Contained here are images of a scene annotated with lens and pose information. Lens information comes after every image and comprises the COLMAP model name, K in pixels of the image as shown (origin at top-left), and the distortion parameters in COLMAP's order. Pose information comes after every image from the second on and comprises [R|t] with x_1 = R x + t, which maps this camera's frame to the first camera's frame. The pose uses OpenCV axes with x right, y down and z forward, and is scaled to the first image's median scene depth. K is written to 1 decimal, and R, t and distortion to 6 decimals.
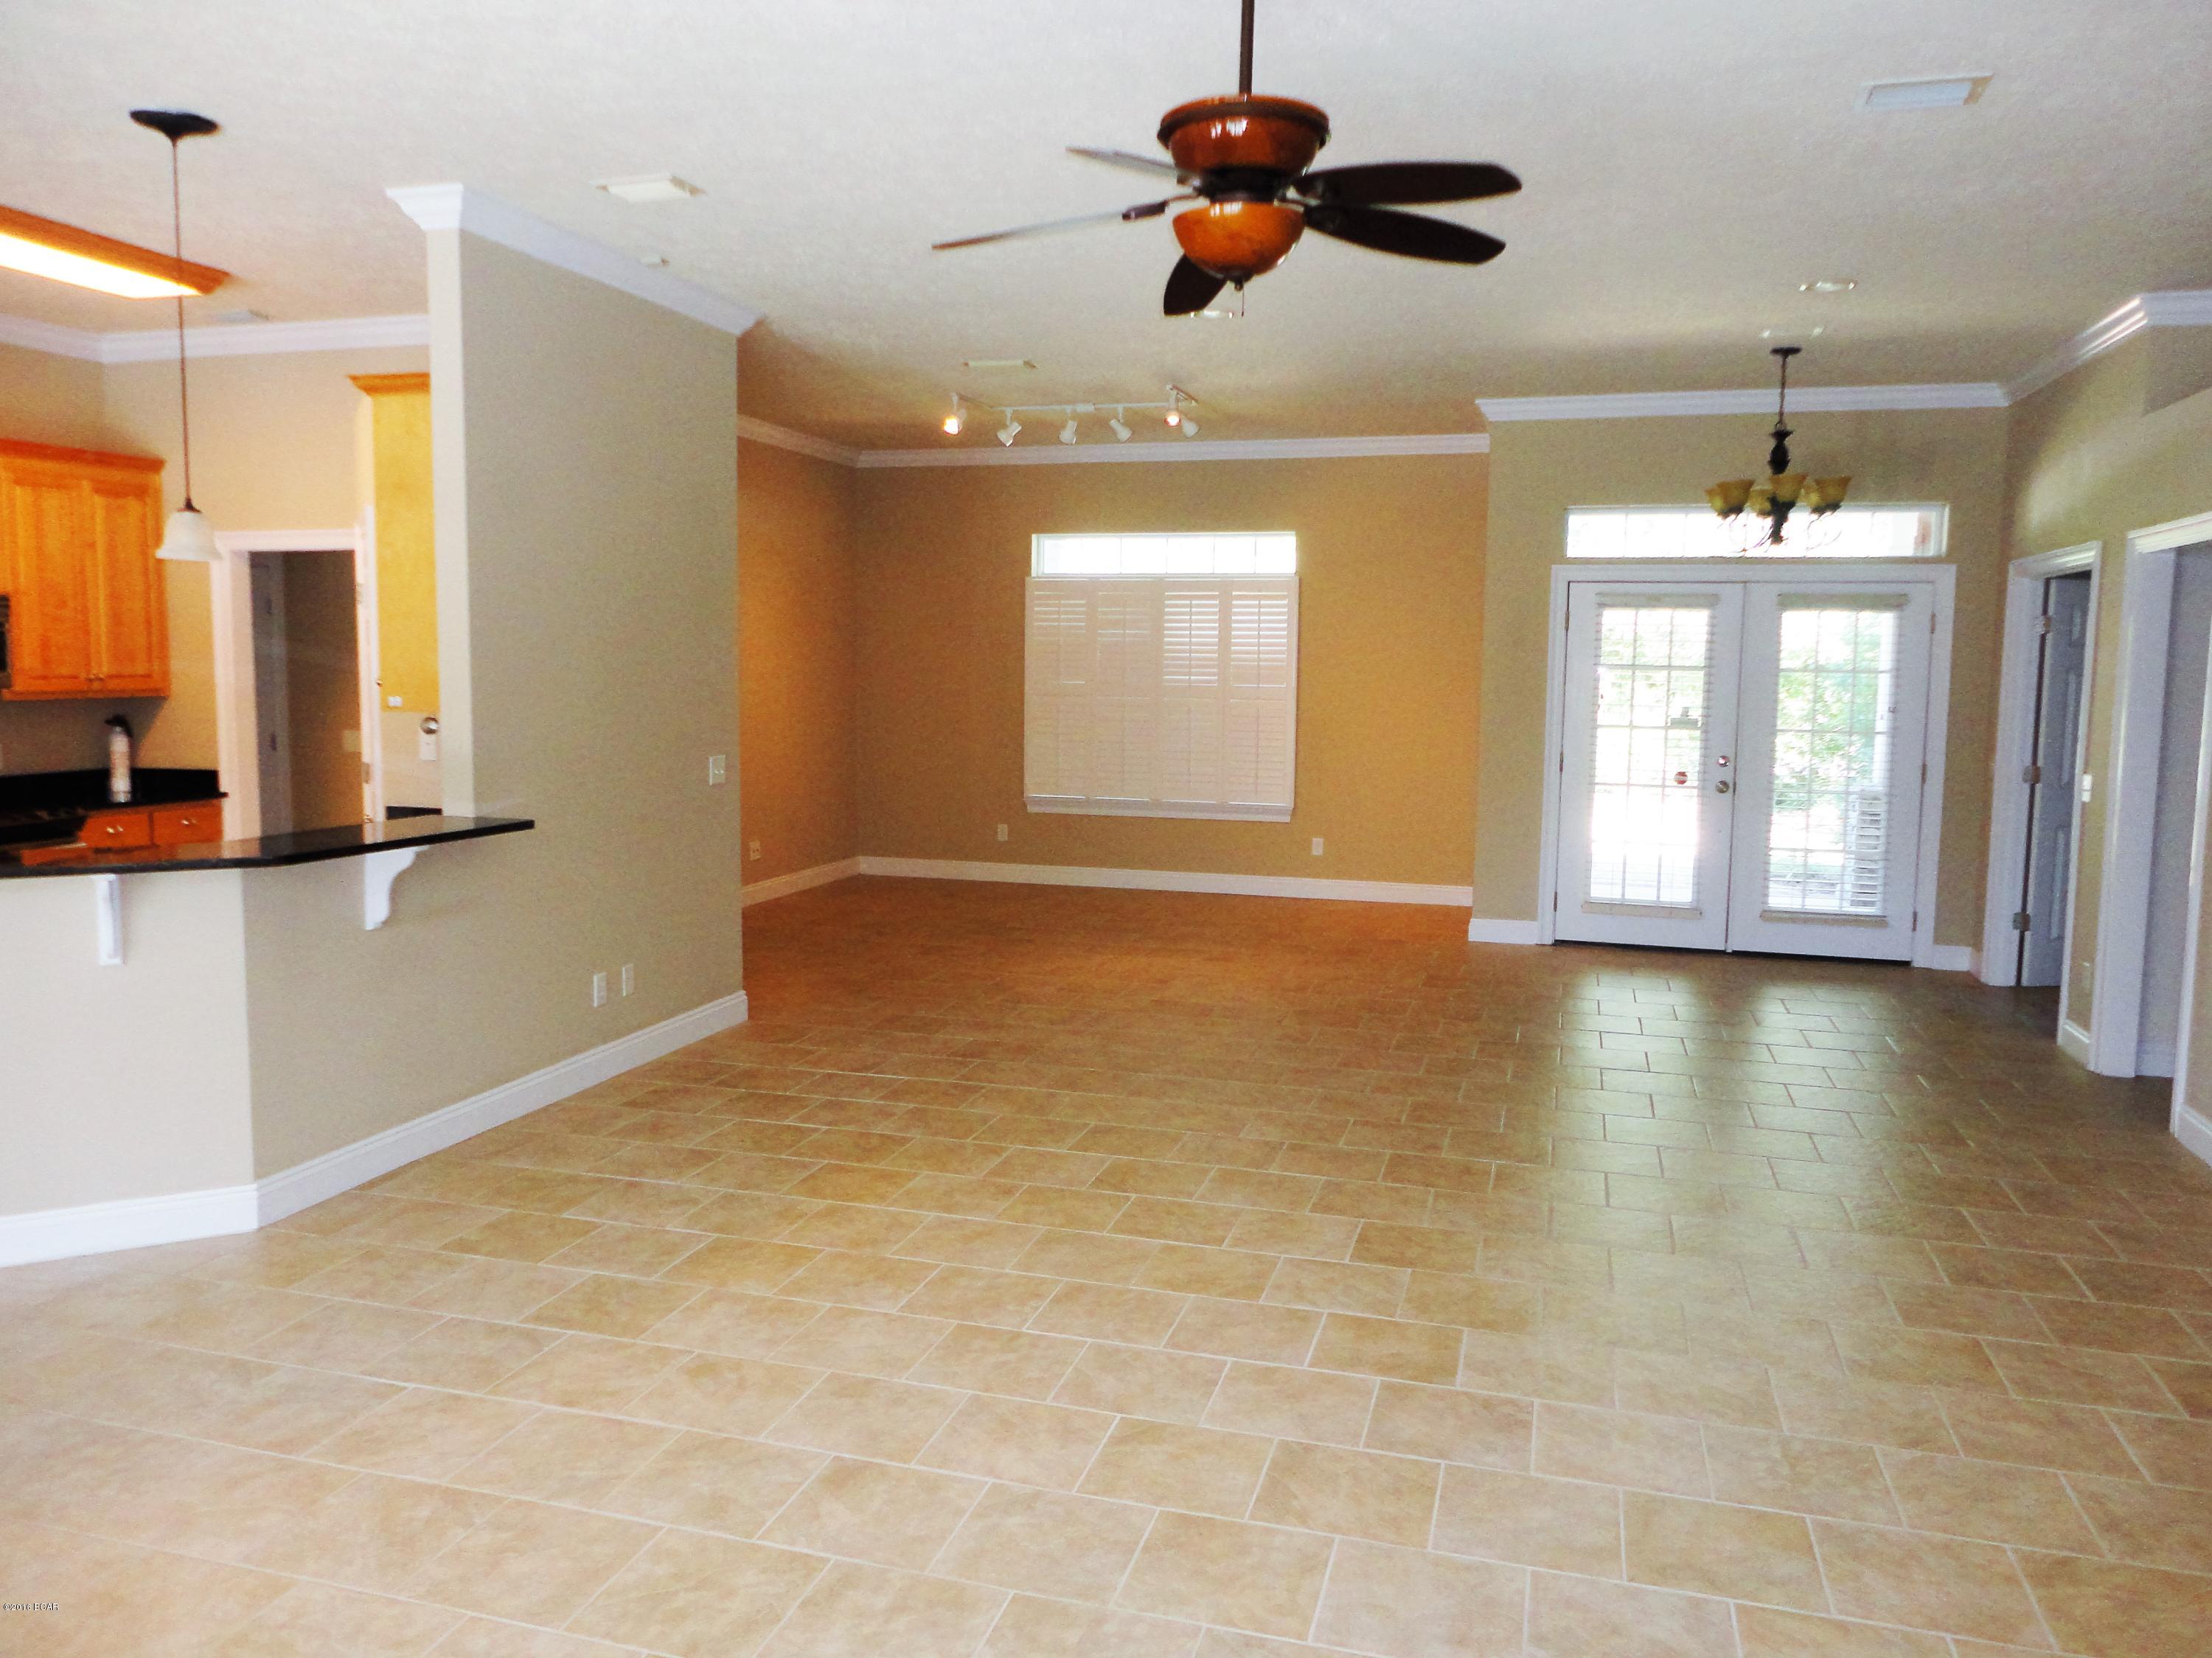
lens RADIAL K [[1593.9, 0, 1106.3], [0, 1593.9, 825.2], [0, 0, 1]] dist [-0.005325, 0.004853]
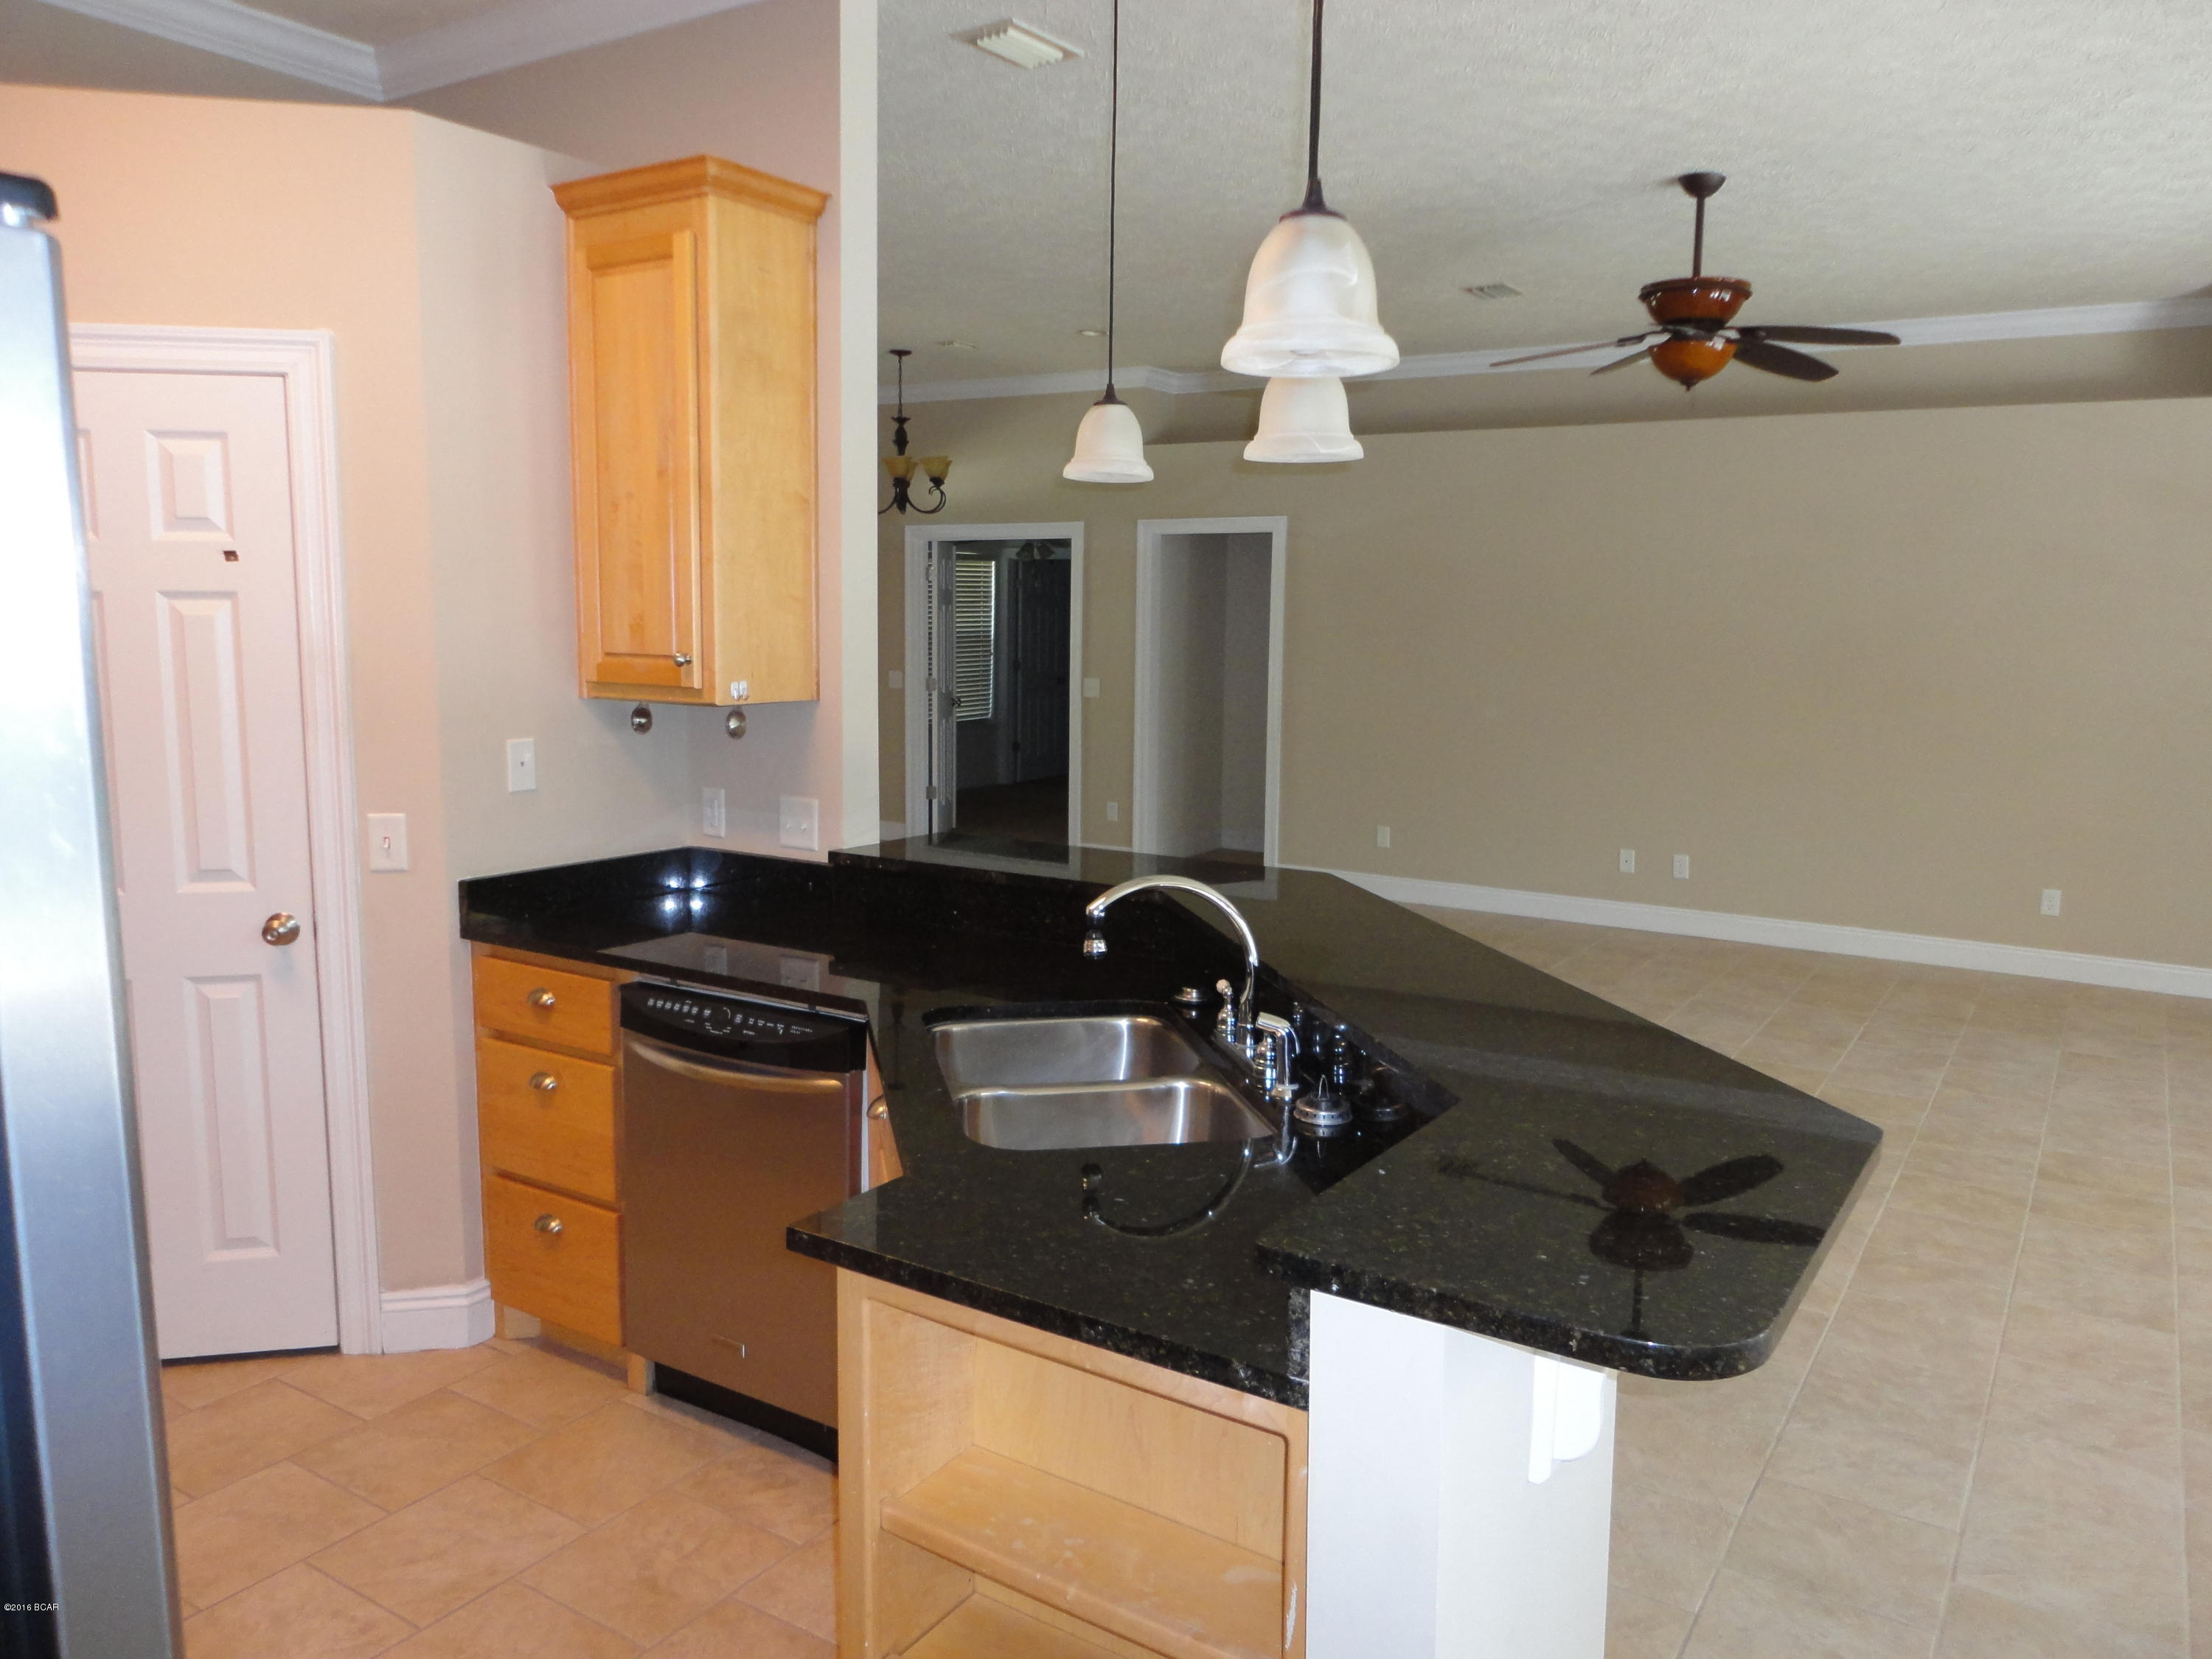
lens RADIAL K [[1594.1, 0, 1122.1], [0, 1594.1, 819.5], [0, 0, 1]] dist [-0.005325, 0.004853]
pose [[0.289523, -0.130879, 0.948181, -0.781856], [0.097370, 0.989496, 0.106851, -0.061398], [-0.952206, 0.061389, 0.299225, 0.512938]]
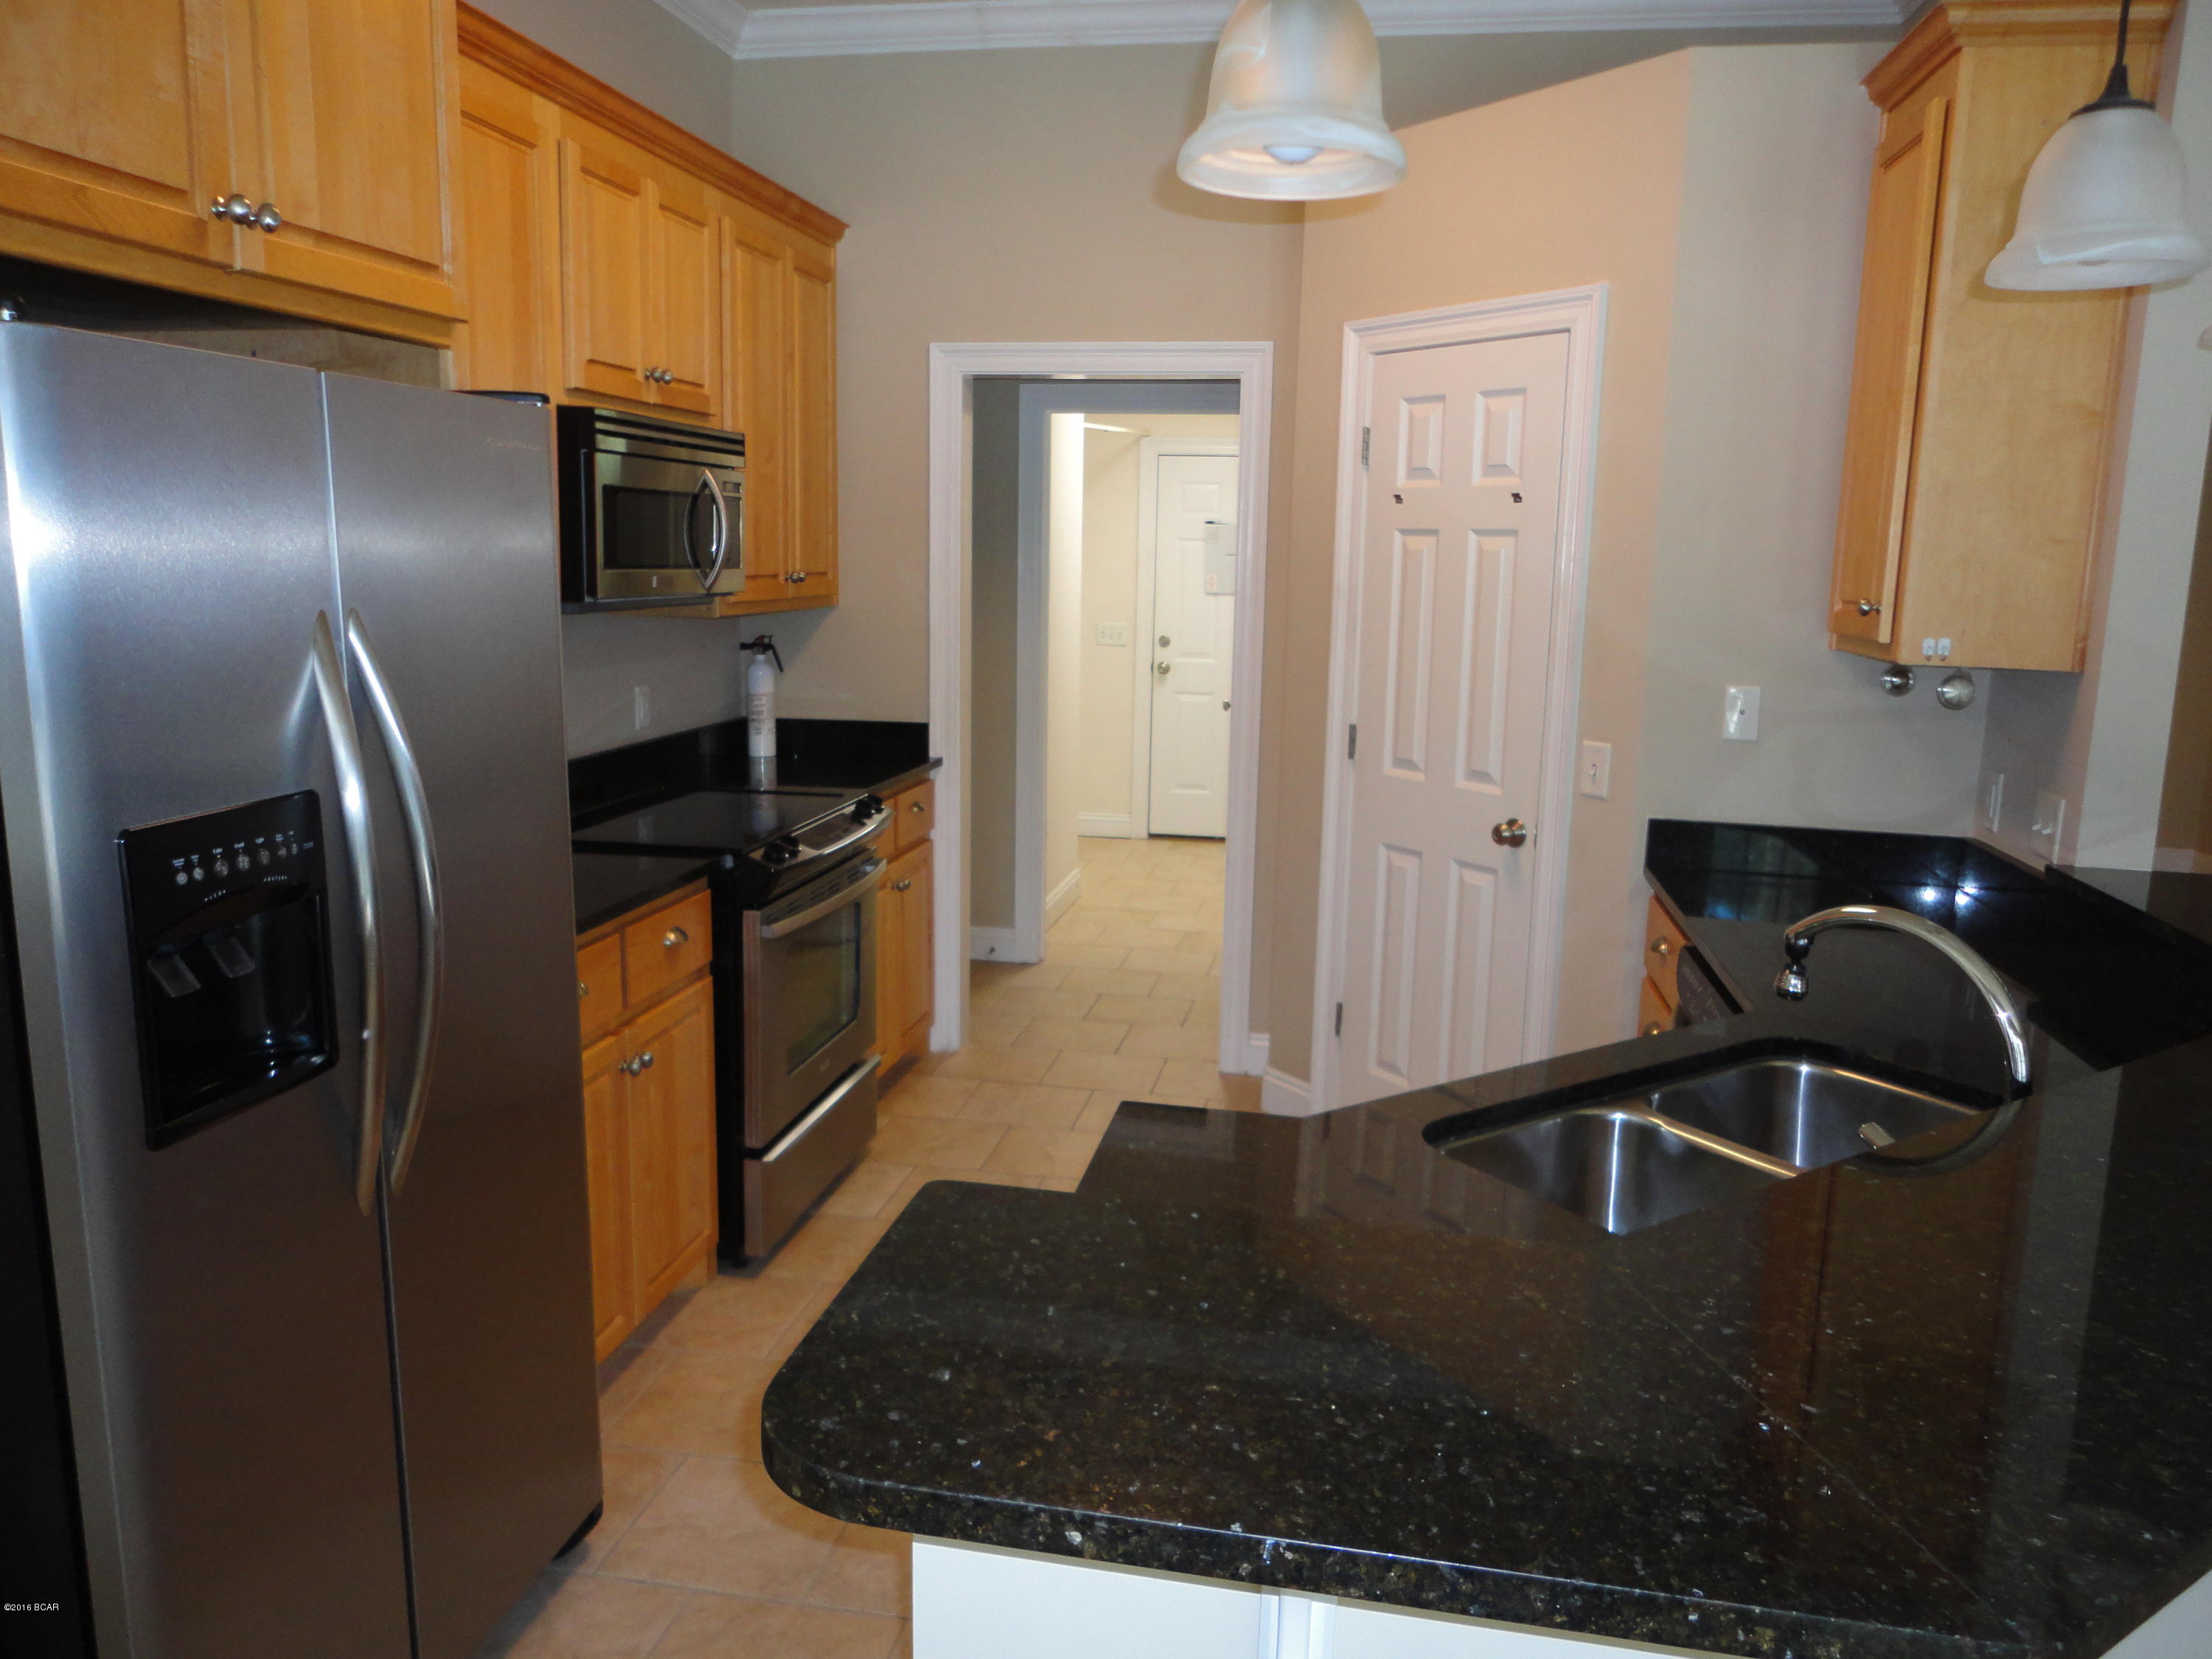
lens RADIAL K [[1594.1, 0, 1108.2], [0, 1594.1, 826.8], [0, 0, 1]] dist [-0.005325, 0.004853]
pose [[0.994845, 0.004184, 0.101319, -0.630798], [-0.011176, 0.997586, 0.068540, -0.043678], [-0.100787, -0.069319, 0.992490, 0.404978]]
